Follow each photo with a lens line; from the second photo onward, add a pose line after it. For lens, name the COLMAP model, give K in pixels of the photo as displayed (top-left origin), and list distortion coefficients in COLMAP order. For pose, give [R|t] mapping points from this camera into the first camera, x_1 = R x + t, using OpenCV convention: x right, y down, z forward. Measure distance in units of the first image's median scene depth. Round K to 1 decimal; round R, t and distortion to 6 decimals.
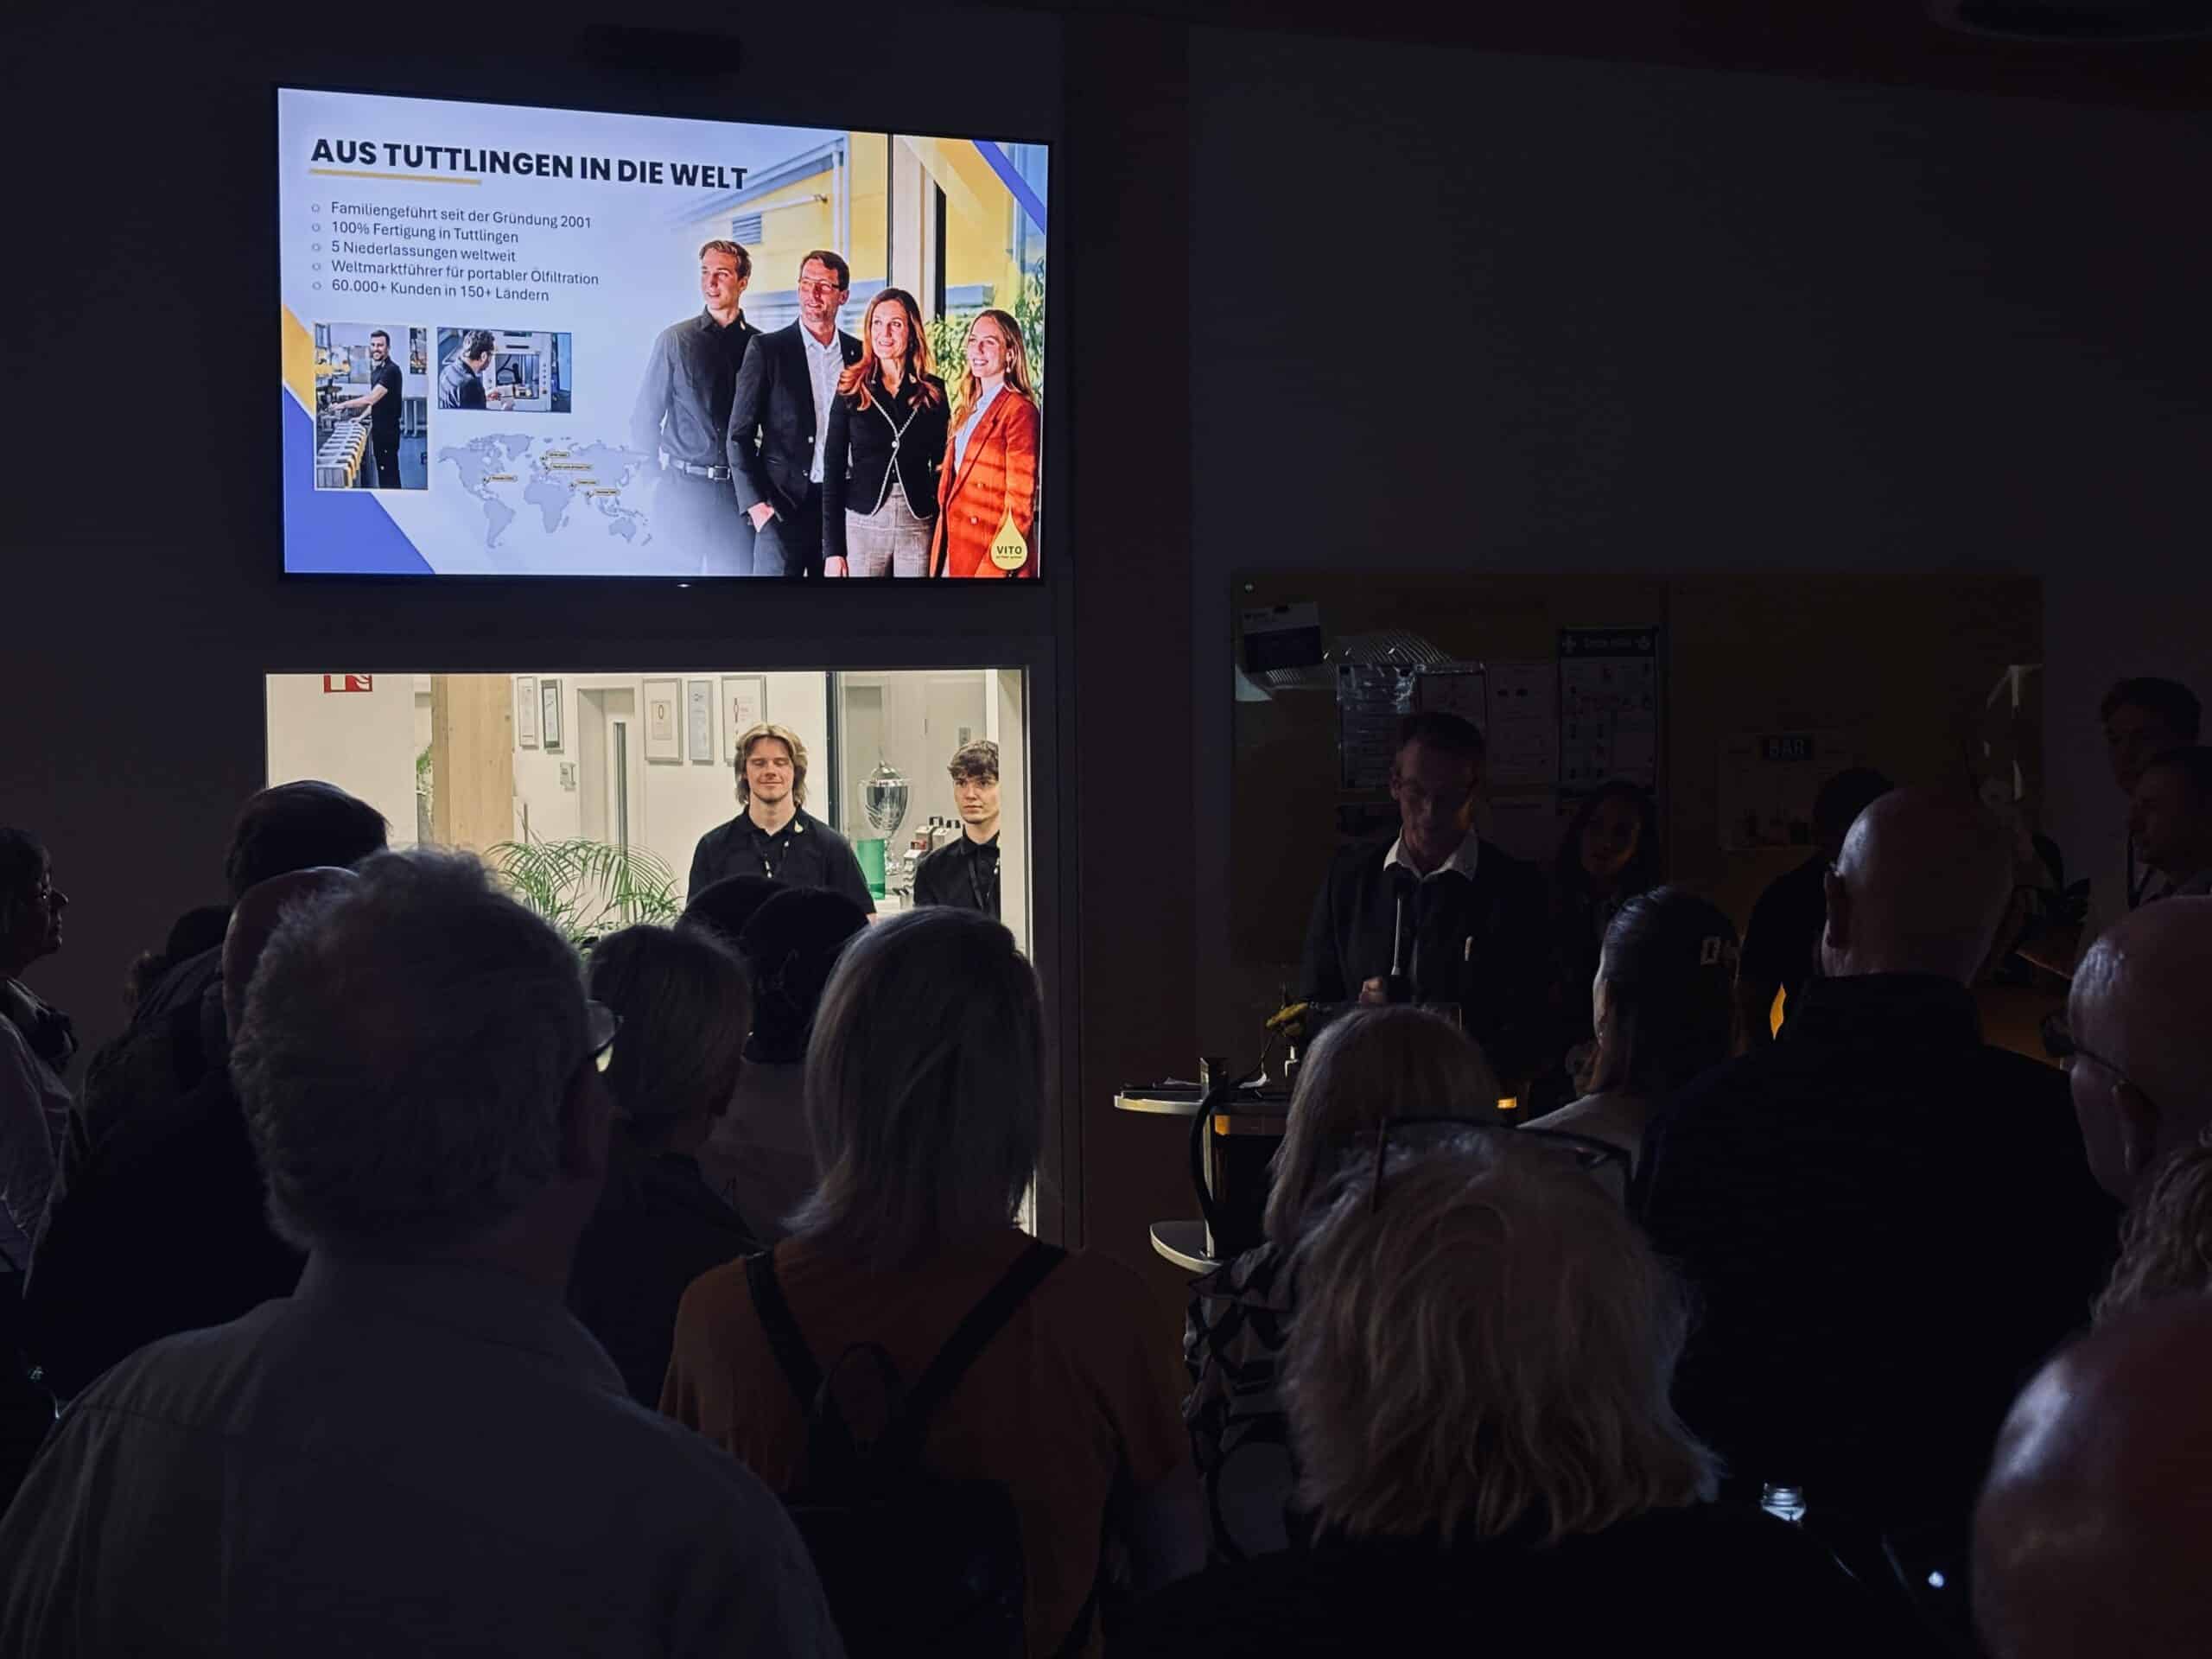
lens RADIAL K [[3342.7, 0, 1108.5], [0, 3342.7, 819.0], [0, 0, 1]] dist [0.122181, 0.000000]
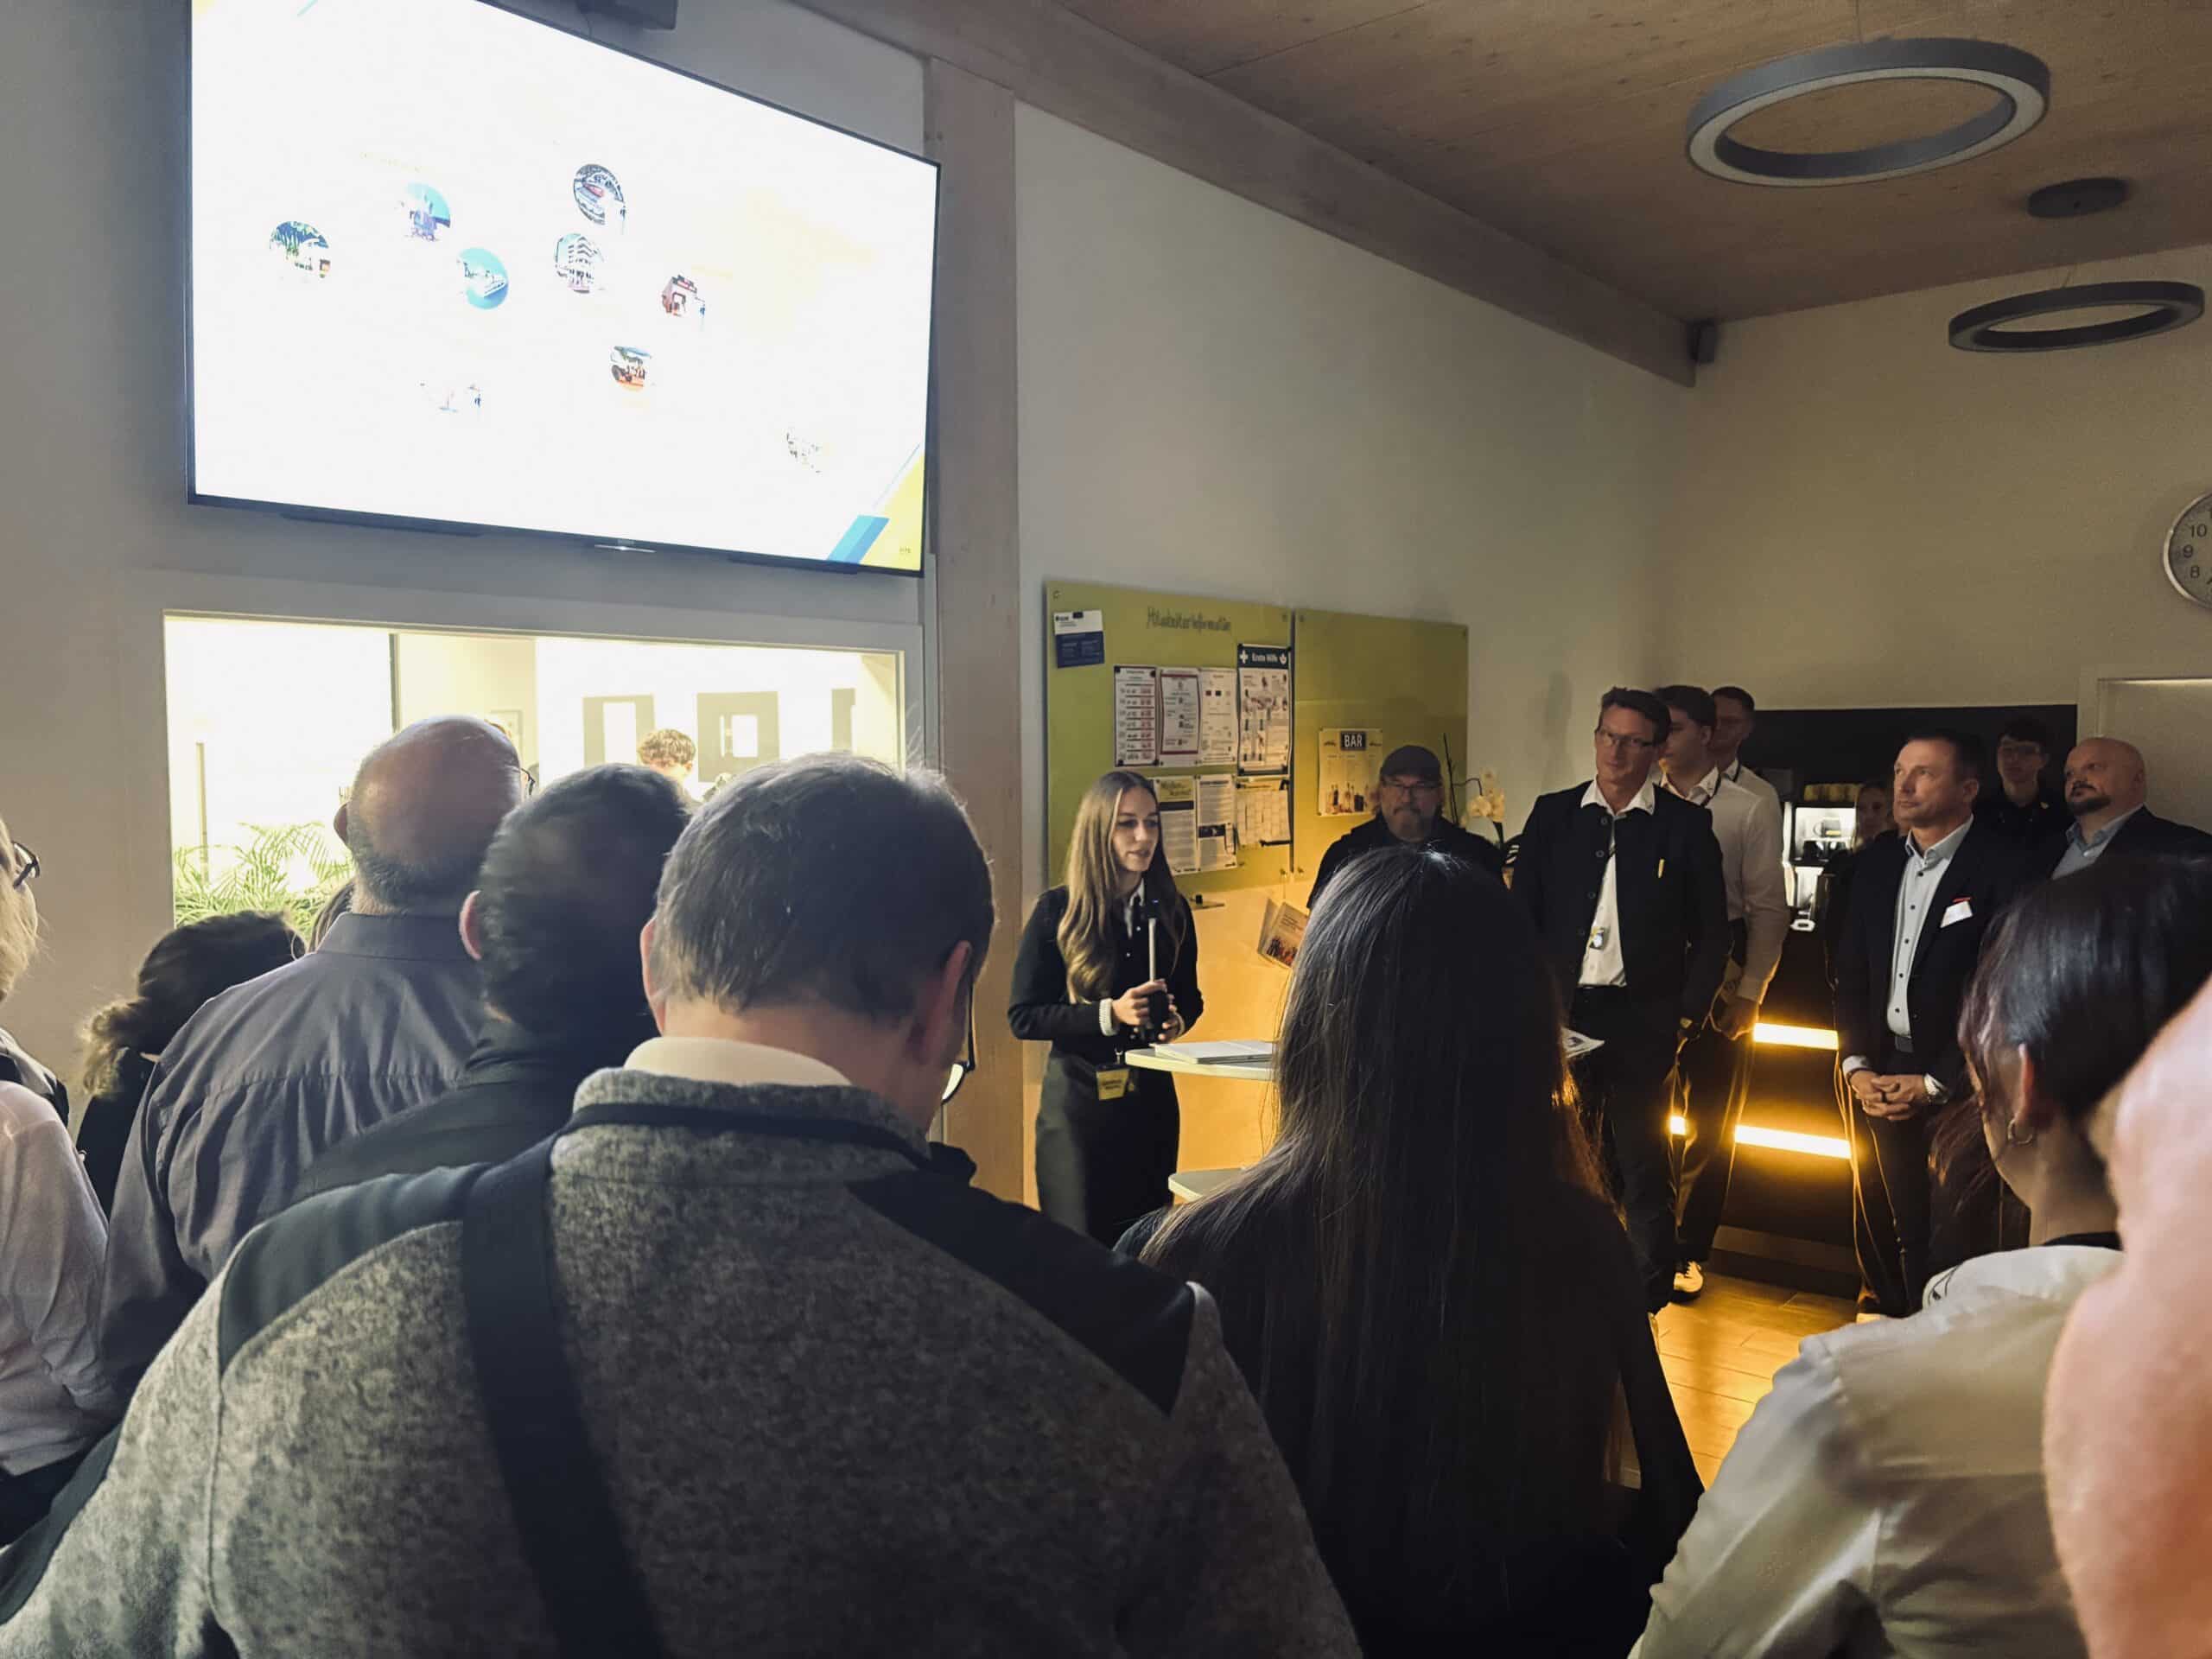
lens RADIAL K [[1653.8, 0, 1101.4], [0, 1653.8, 862.8], [0, 0, 1]] dist [0.042113, -0.054364]
pose [[0.923046, -0.017410, 0.384295, -0.185483], [0.004491, 0.999395, 0.034490, 0.005802], [-0.384663, -0.030110, 0.922566, 0.493394]]
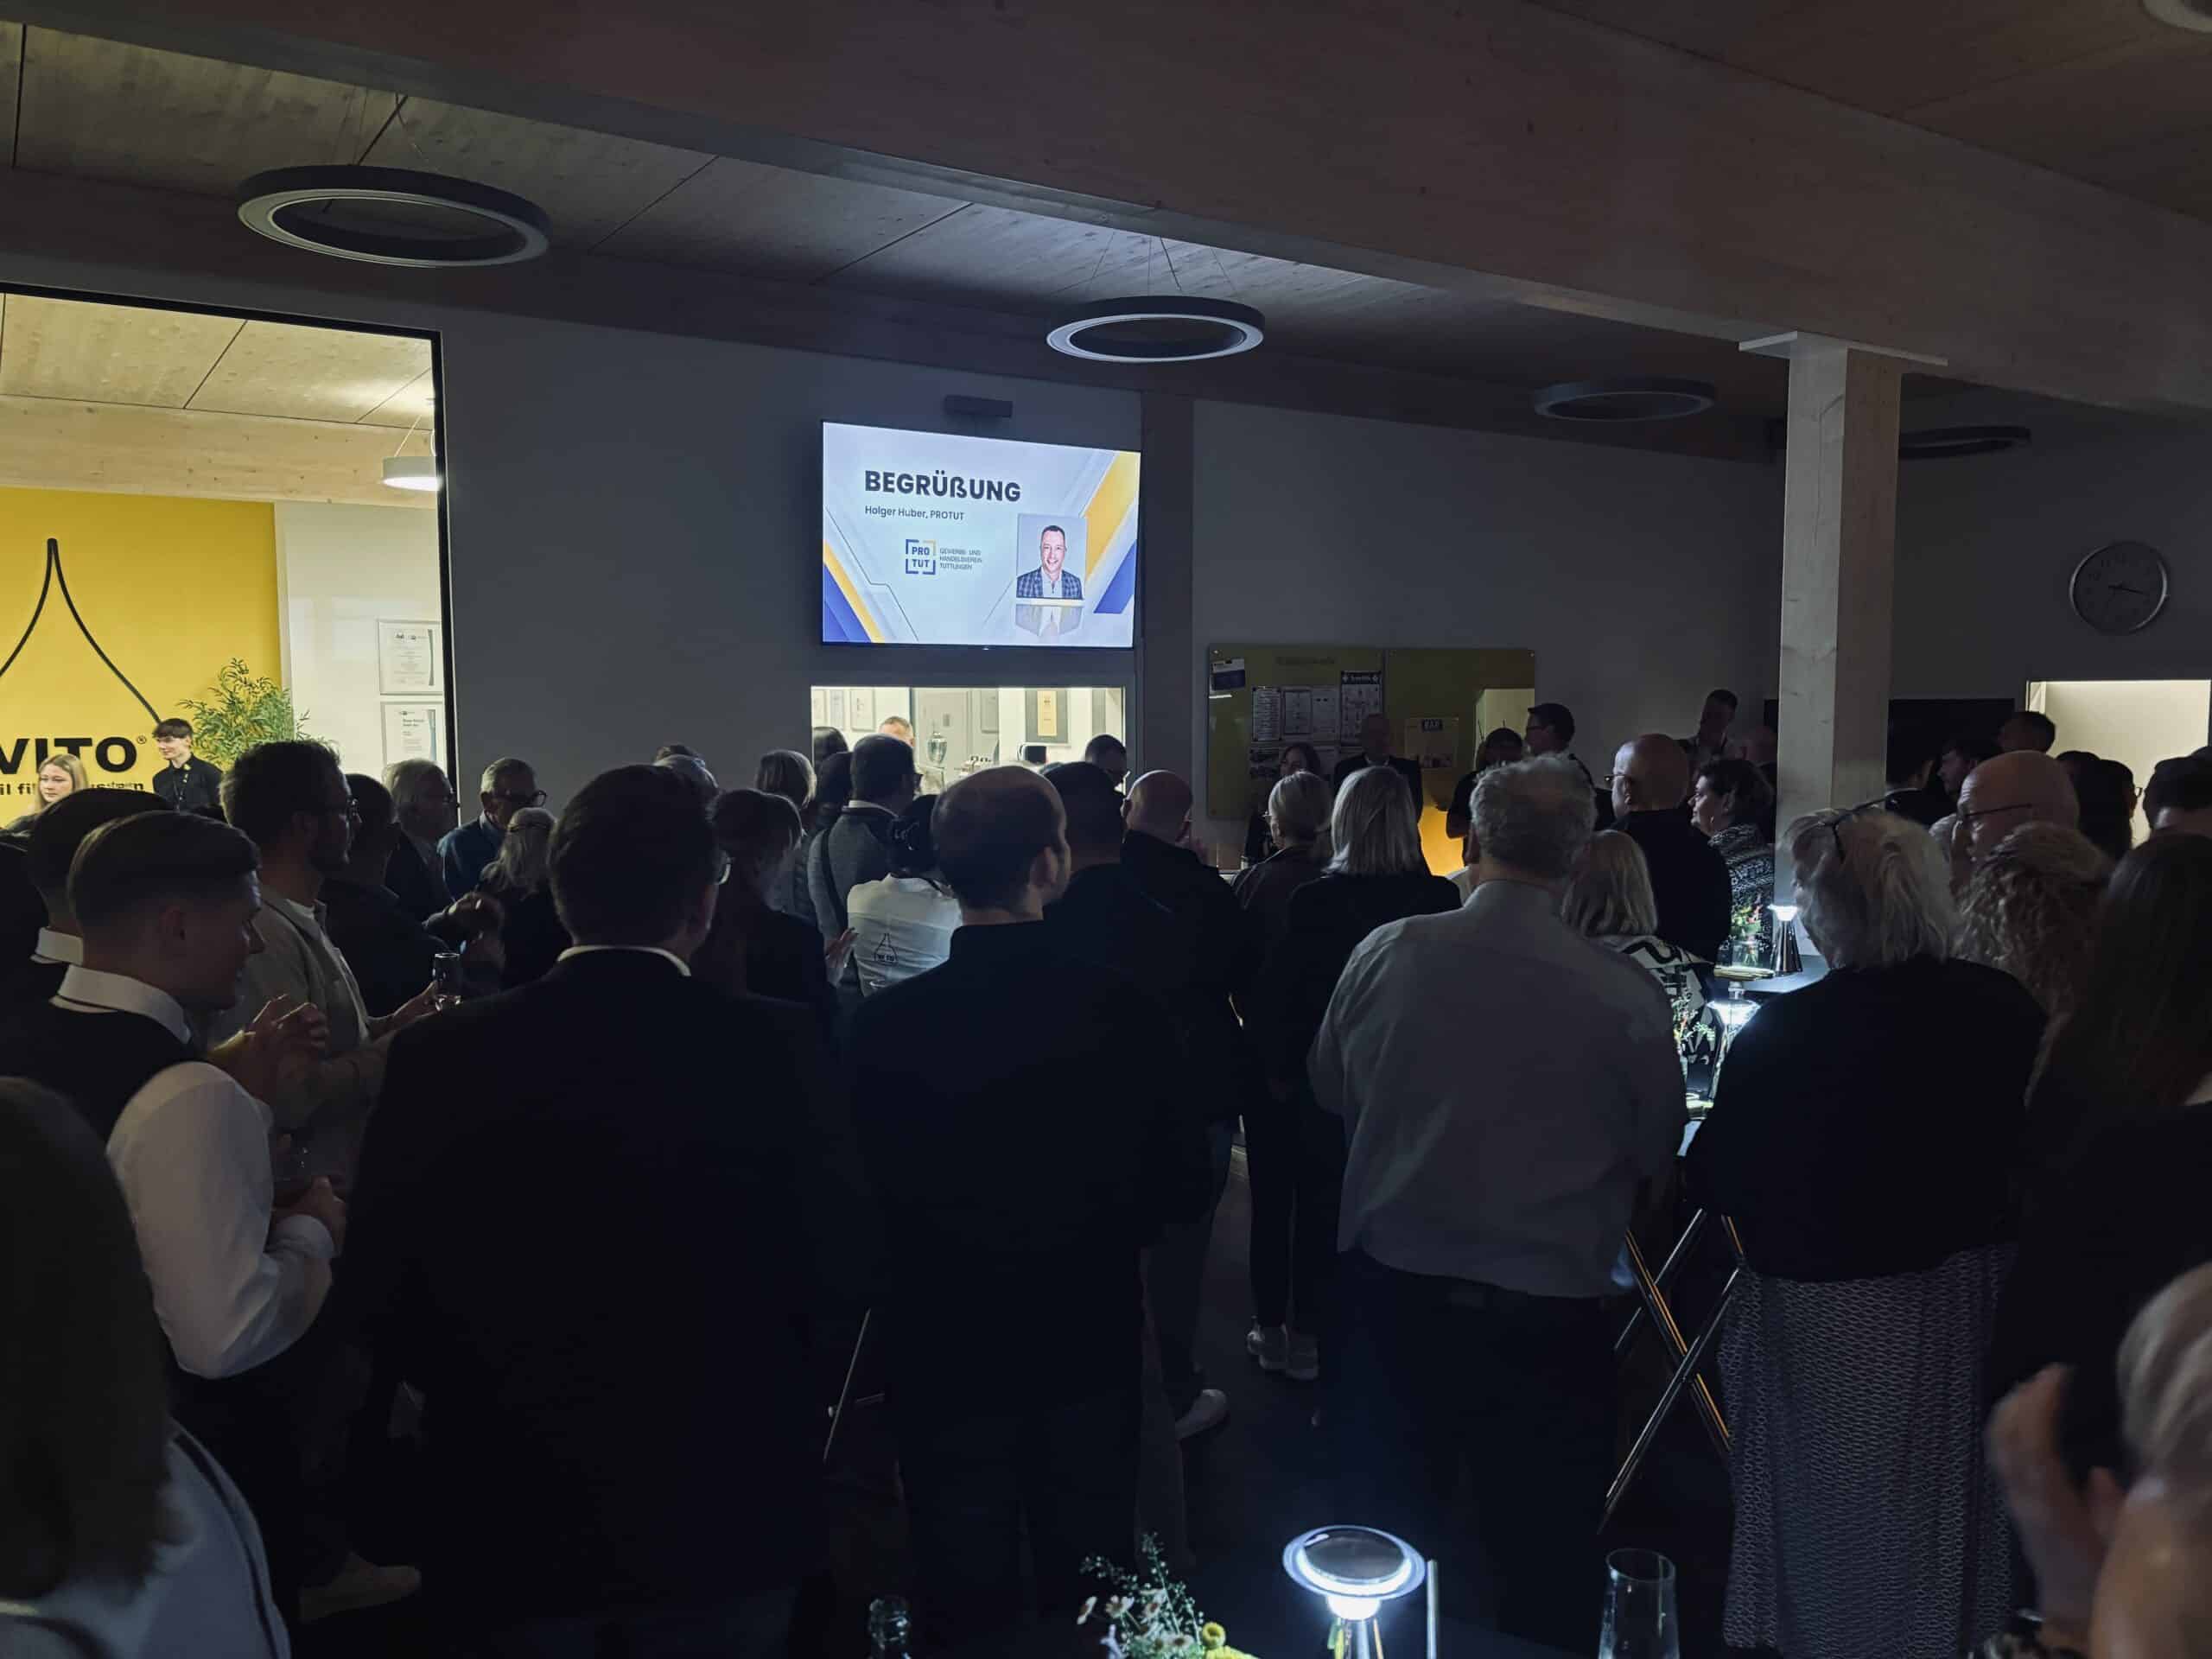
lens RADIAL K [[1653.8, 0, 1098.8], [0, 1653.8, 850.3], [0, 0, 1]] dist [0.042113, -0.054364]
pose [[0.994083, -0.001131, 0.108618, -0.171292], [-0.004677, 0.998573, 0.053199, 0.005432], [-0.108523, -0.053393, 0.992659, -0.109286]]
